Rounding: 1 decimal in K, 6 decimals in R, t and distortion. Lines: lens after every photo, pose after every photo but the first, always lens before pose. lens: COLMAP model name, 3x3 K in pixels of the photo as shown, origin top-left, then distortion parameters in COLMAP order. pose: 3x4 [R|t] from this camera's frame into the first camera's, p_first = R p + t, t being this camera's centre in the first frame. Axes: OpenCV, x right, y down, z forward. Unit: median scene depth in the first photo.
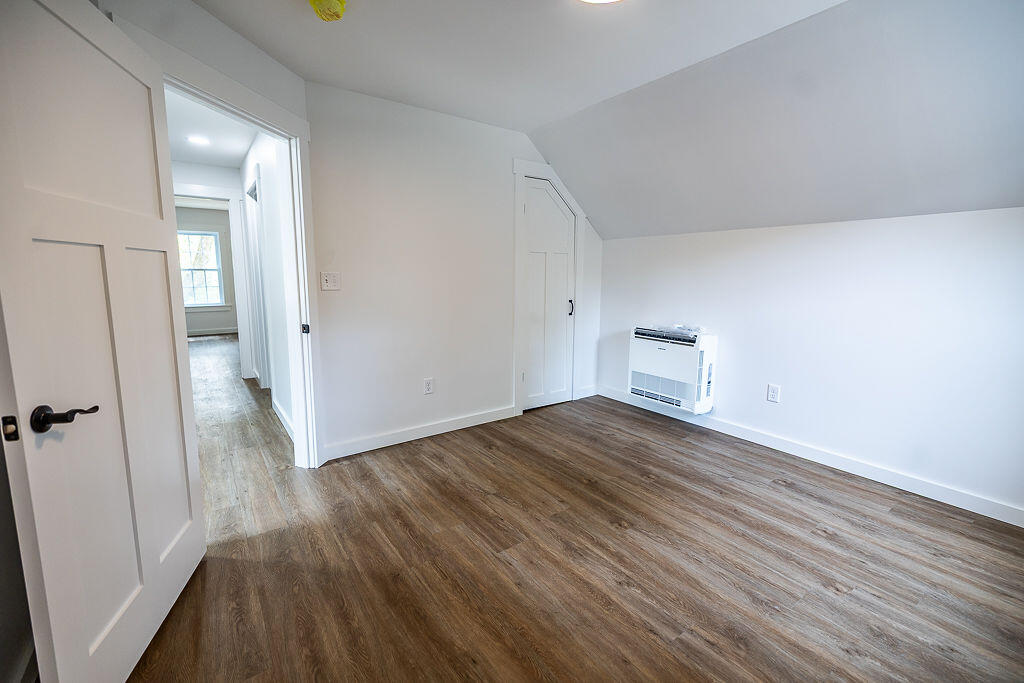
lens RADIAL K [[433.4, 0, 527.8], [0, 433.4, 333.1], [0, 0, 1]] dist [0.001849, -0.000623]
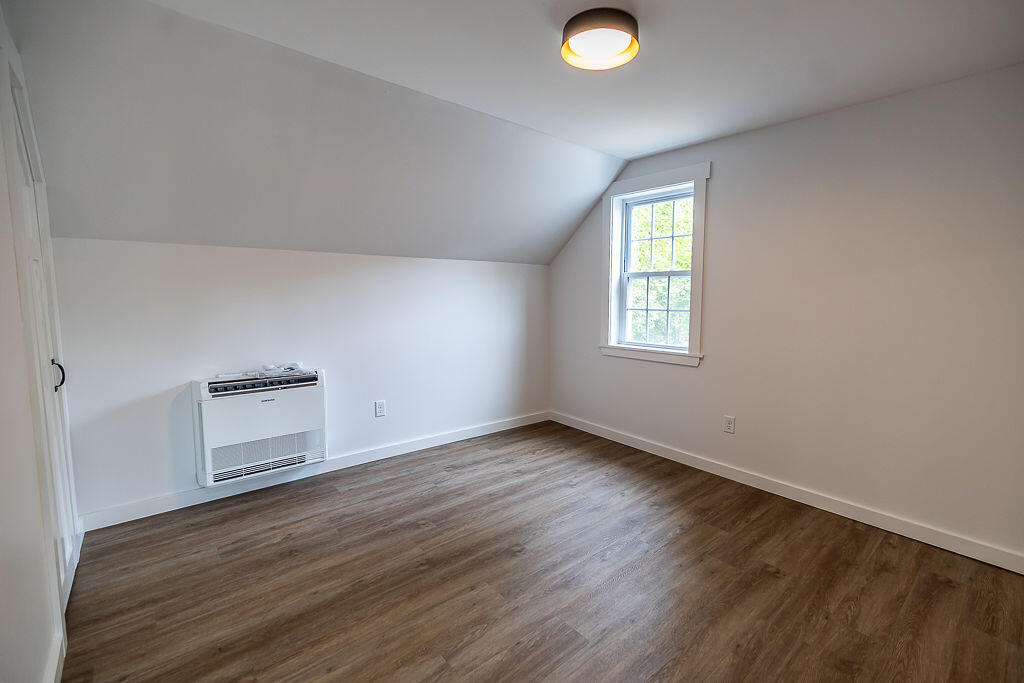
lens RADIAL K [[433.4, 0, 525.2], [0, 433.4, 336.5], [0, 0, 1]] dist [0.001849, -0.000623]
pose [[-0.044458, -0.103928, 0.993591, -0.589780], [0.135005, 0.984826, 0.109052, -0.125054], [-0.989847, 0.138988, -0.029753, 0.759387]]
